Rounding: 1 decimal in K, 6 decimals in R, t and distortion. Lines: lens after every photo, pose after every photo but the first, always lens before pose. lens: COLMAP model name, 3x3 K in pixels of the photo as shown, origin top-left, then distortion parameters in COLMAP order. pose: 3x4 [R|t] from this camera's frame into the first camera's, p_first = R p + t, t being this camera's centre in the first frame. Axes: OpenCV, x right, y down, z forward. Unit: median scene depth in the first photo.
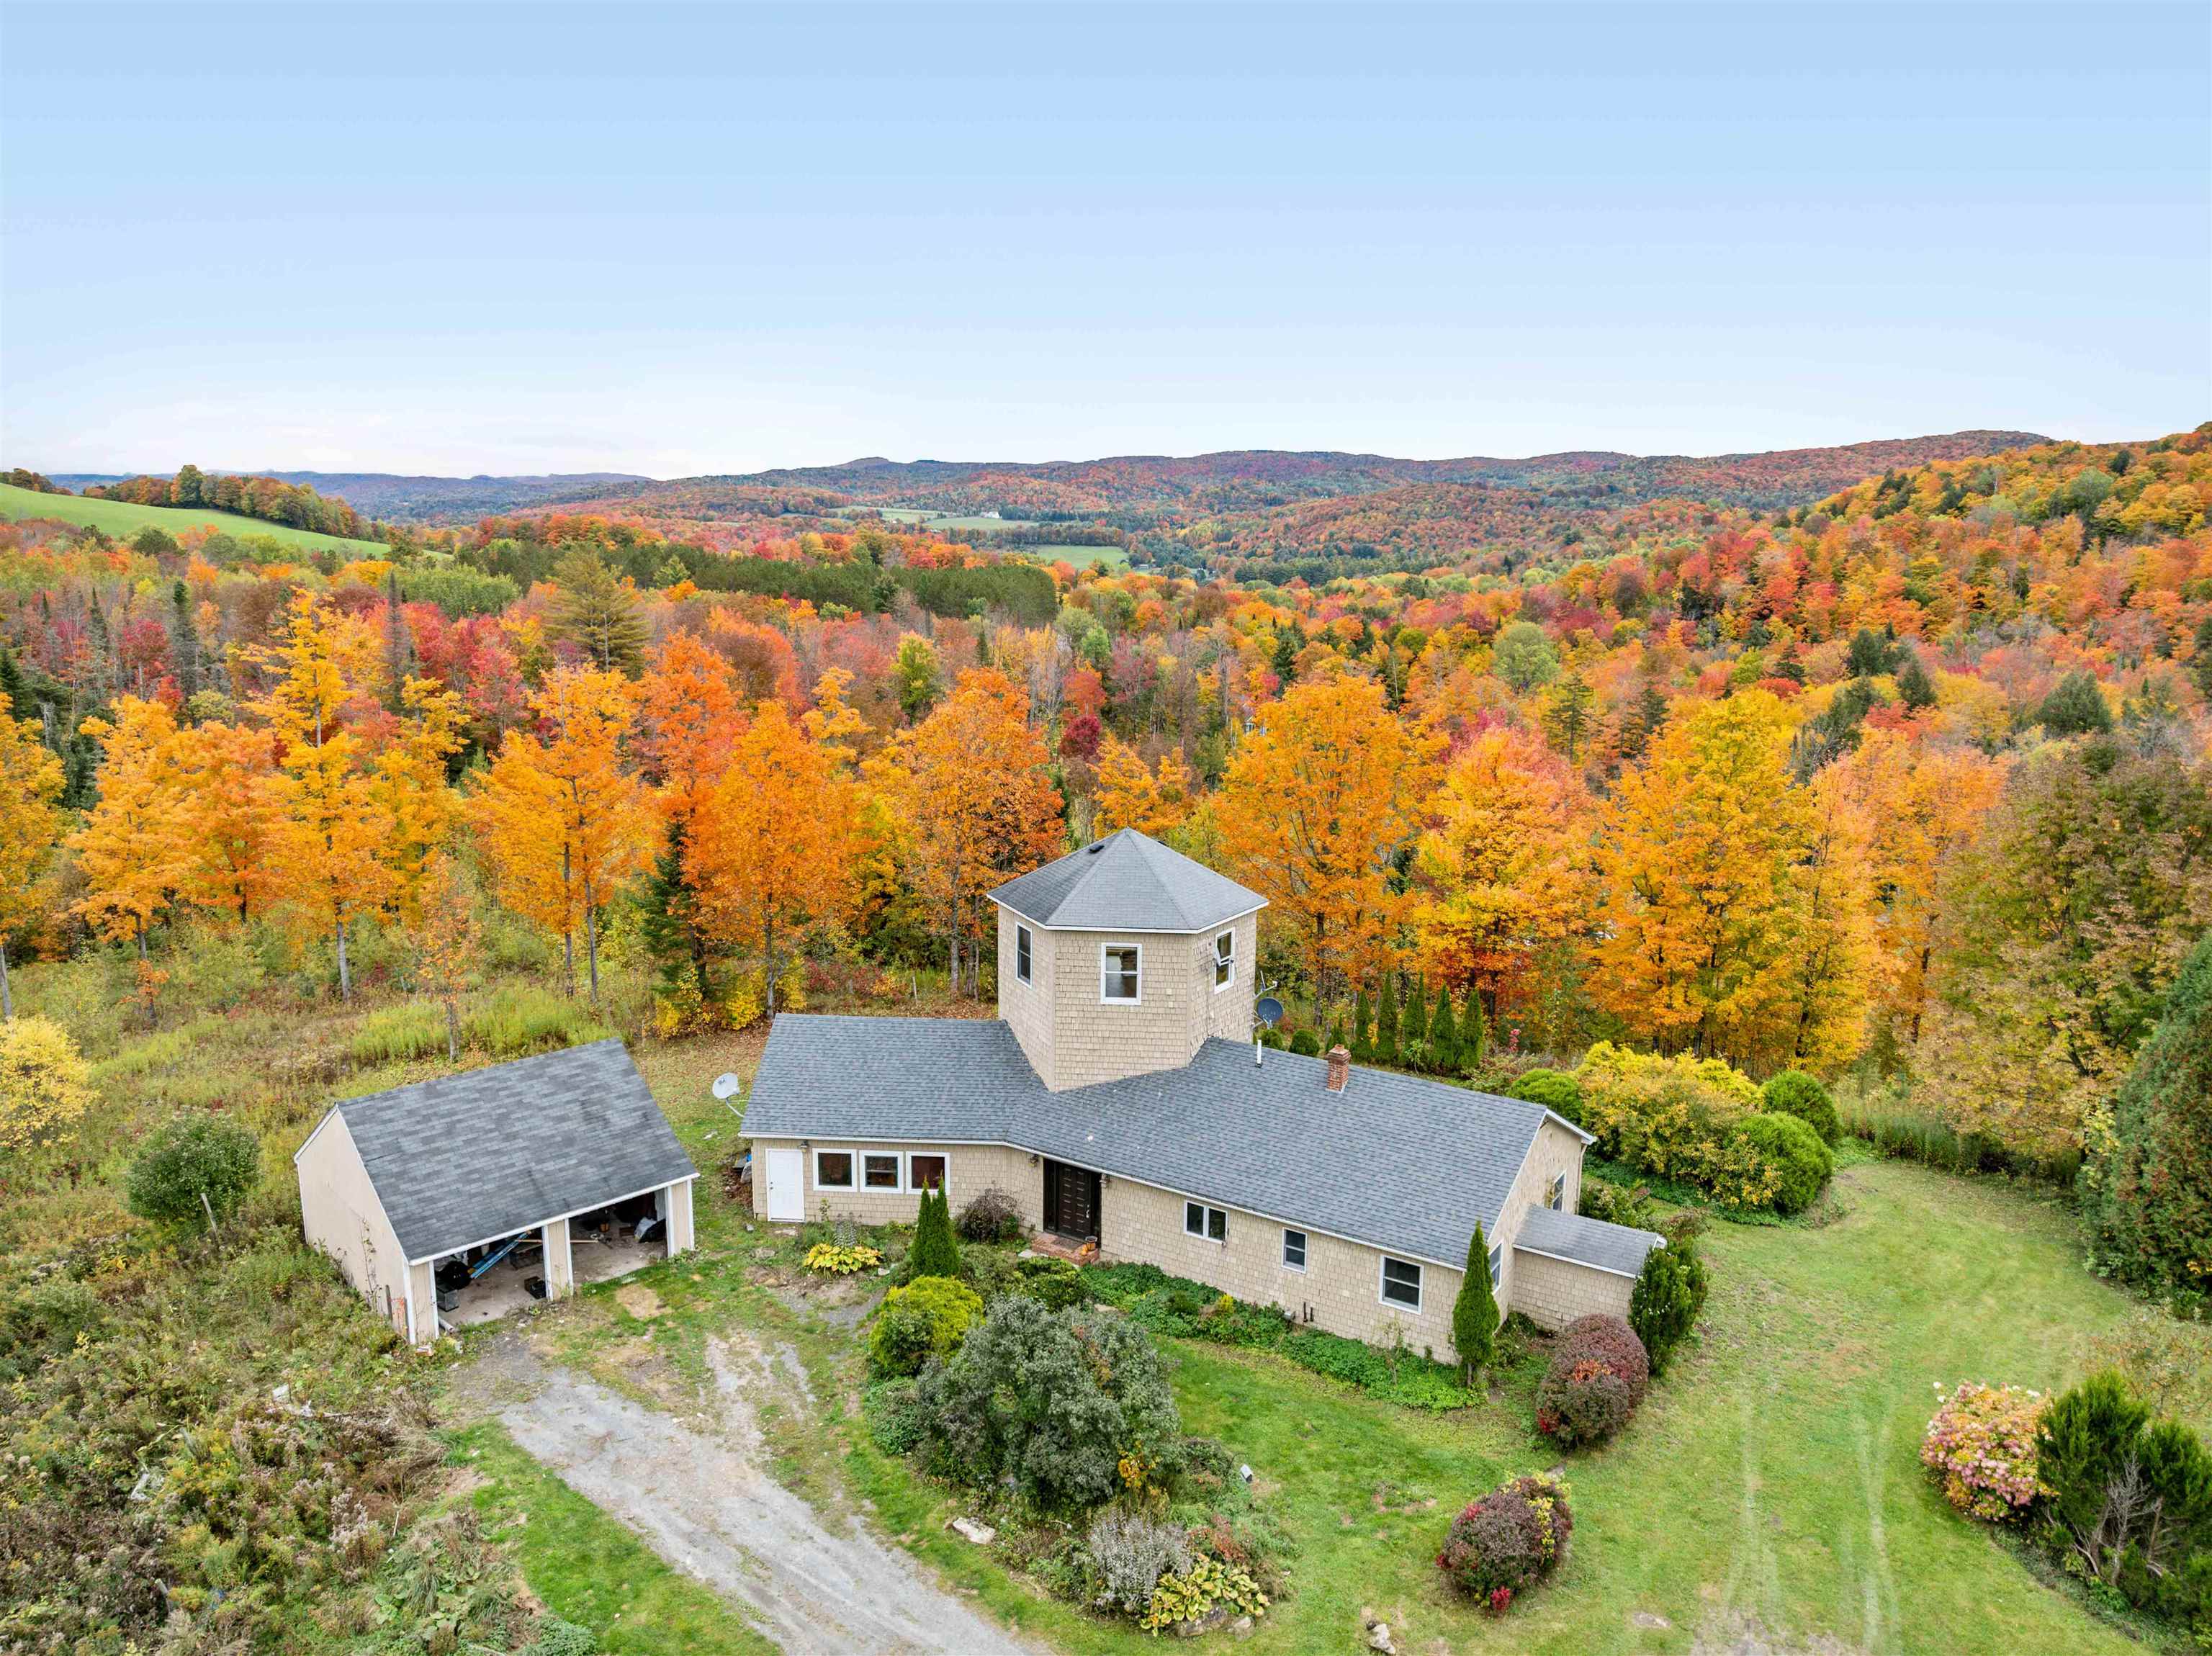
lens RADIAL K [[1566.0, 0, 1100.5], [0, 1566.0, 816.1], [0, 0, 1]] dist [-0.025116, -0.022080]
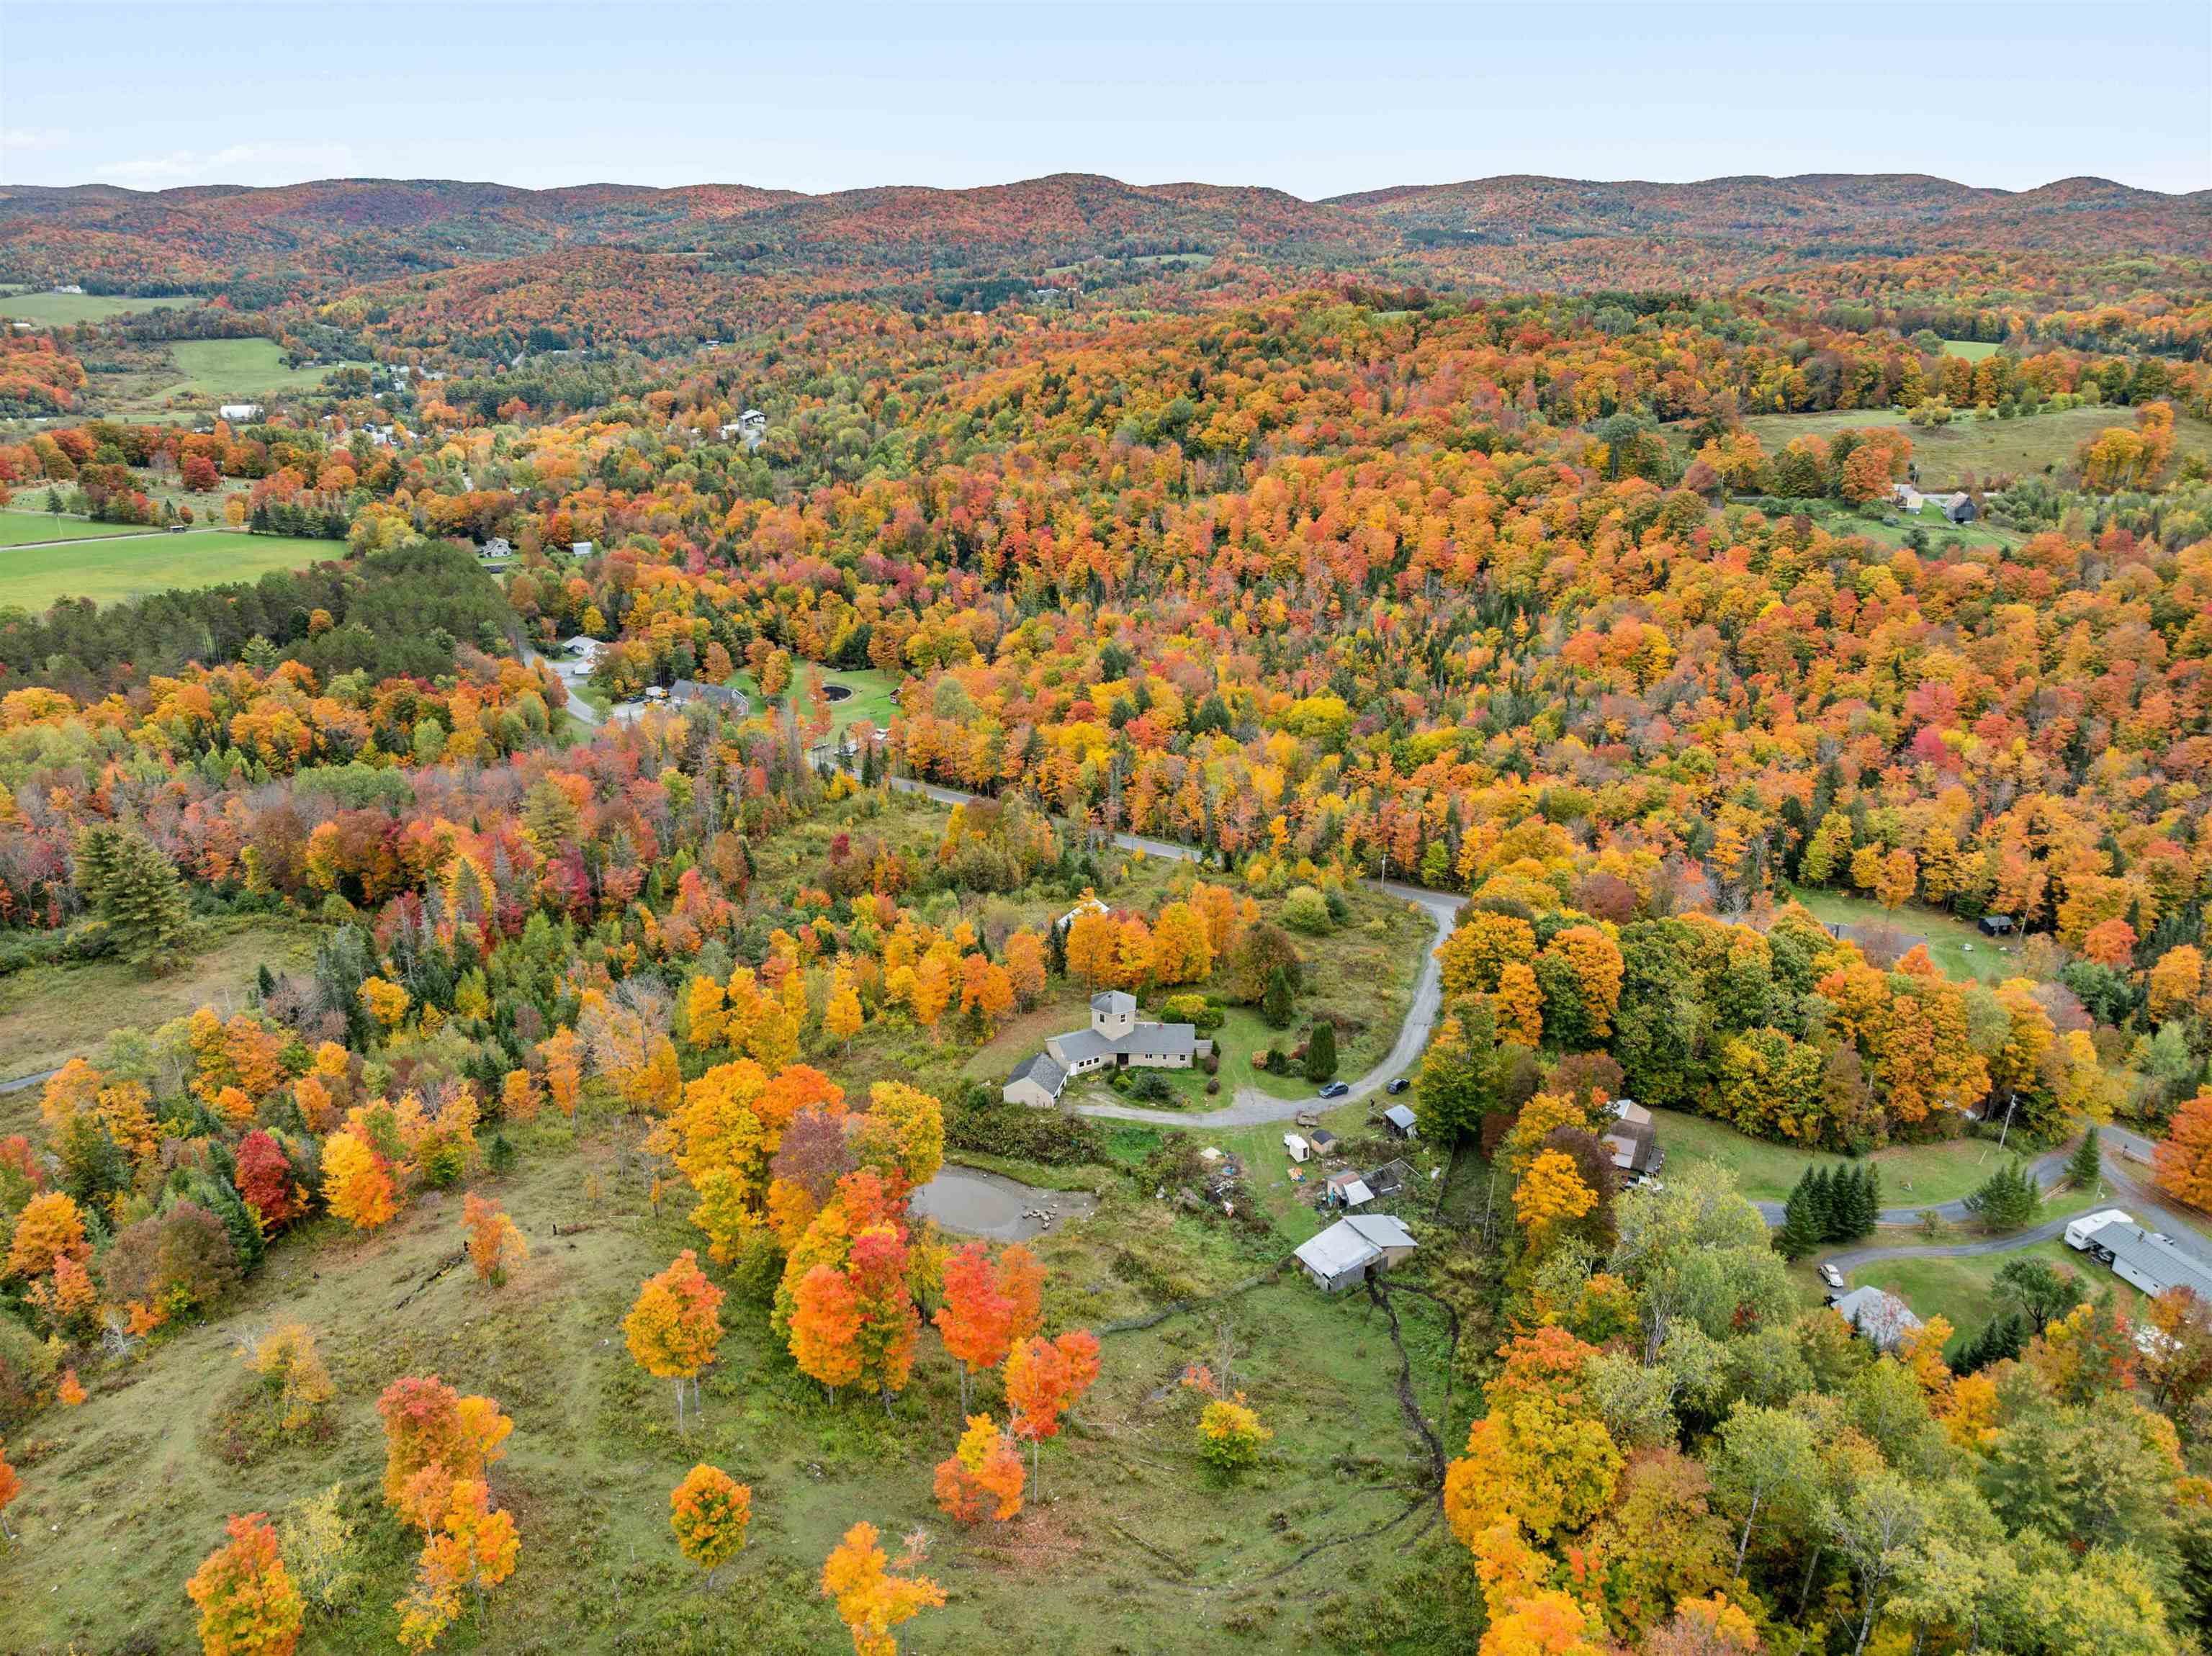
lens RADIAL K [[1566.0, 0, 1100.5], [0, 1566.0, 816.1], [0, 0, 1]] dist [-0.025116, -0.022080]
pose [[0.861062, -0.187978, 0.472479, -3.030823], [0.100400, 0.973720, 0.204426, -2.077238], [-0.498489, -0.128587, 0.857306, -4.359860]]
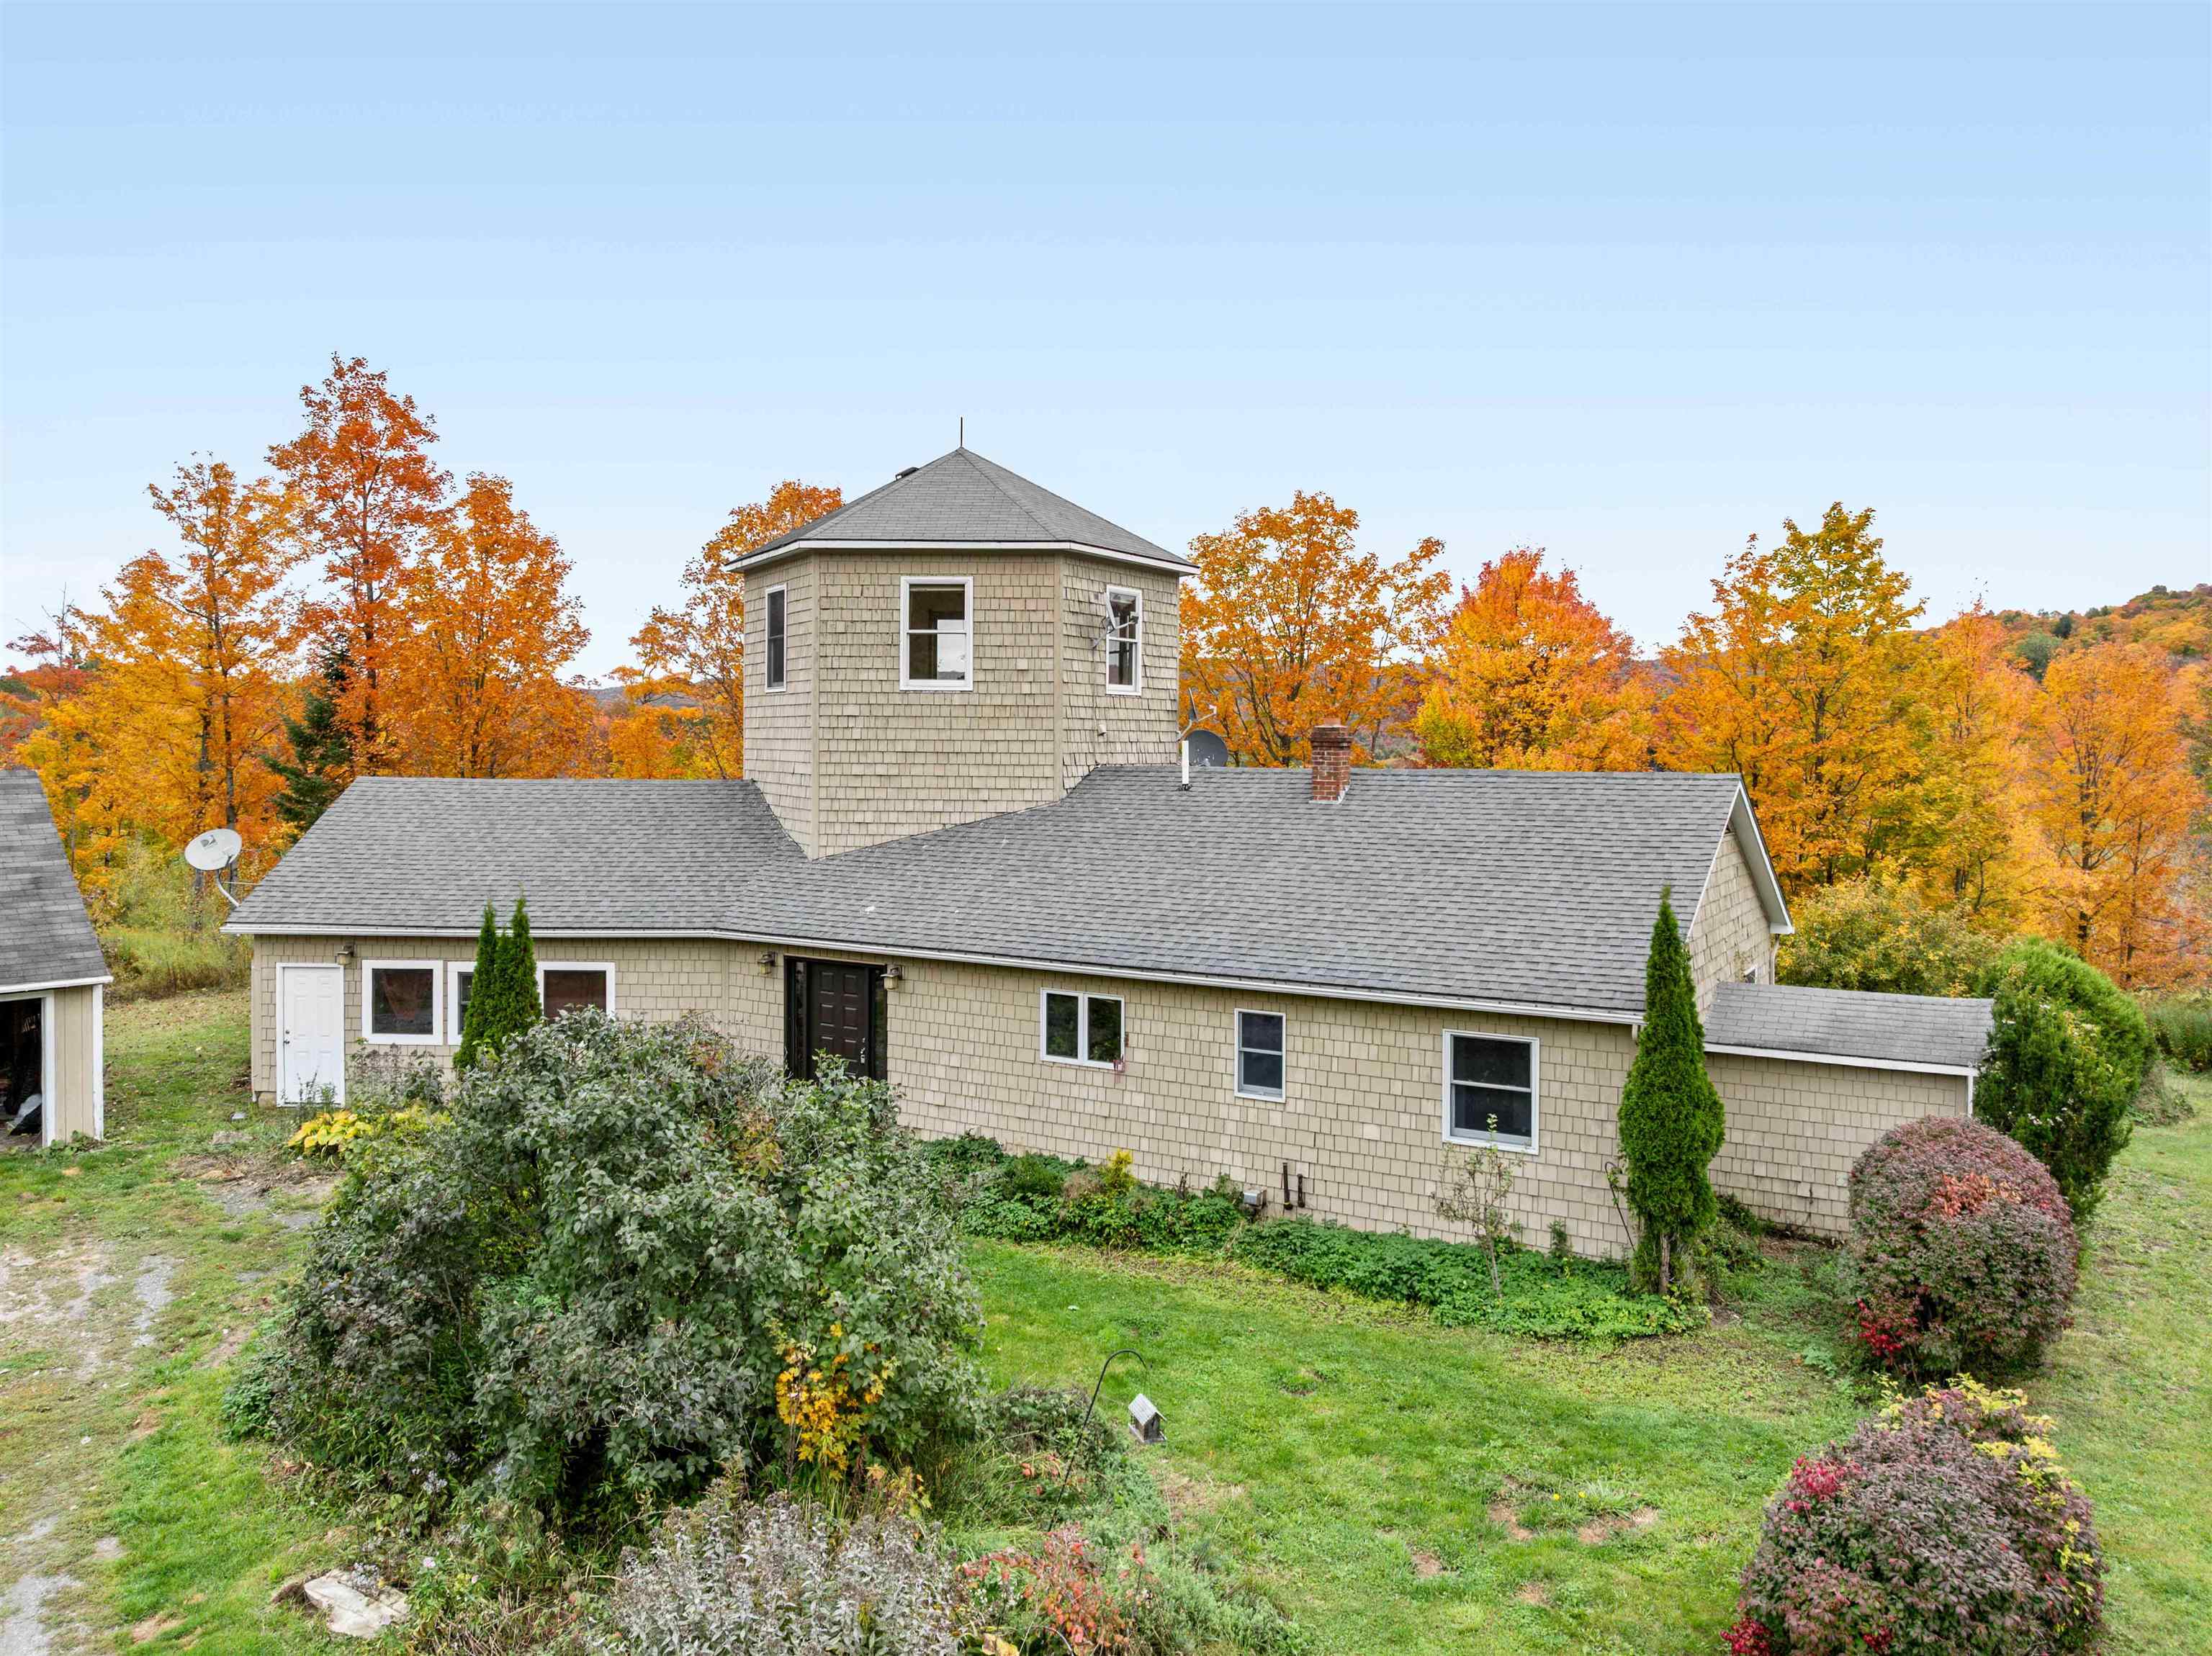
lens RADIAL K [[1546.5, 0, 1109.6], [0, 1546.5, 771.5], [0, 0, 1]] dist [-0.030722, -0.007546]
pose [[0.999270, -0.004767, 0.037902, 0.060875], [0.011727, 0.982555, -0.185602, 0.285520], [-0.036357, 0.185911, 0.981894, 0.525224]]
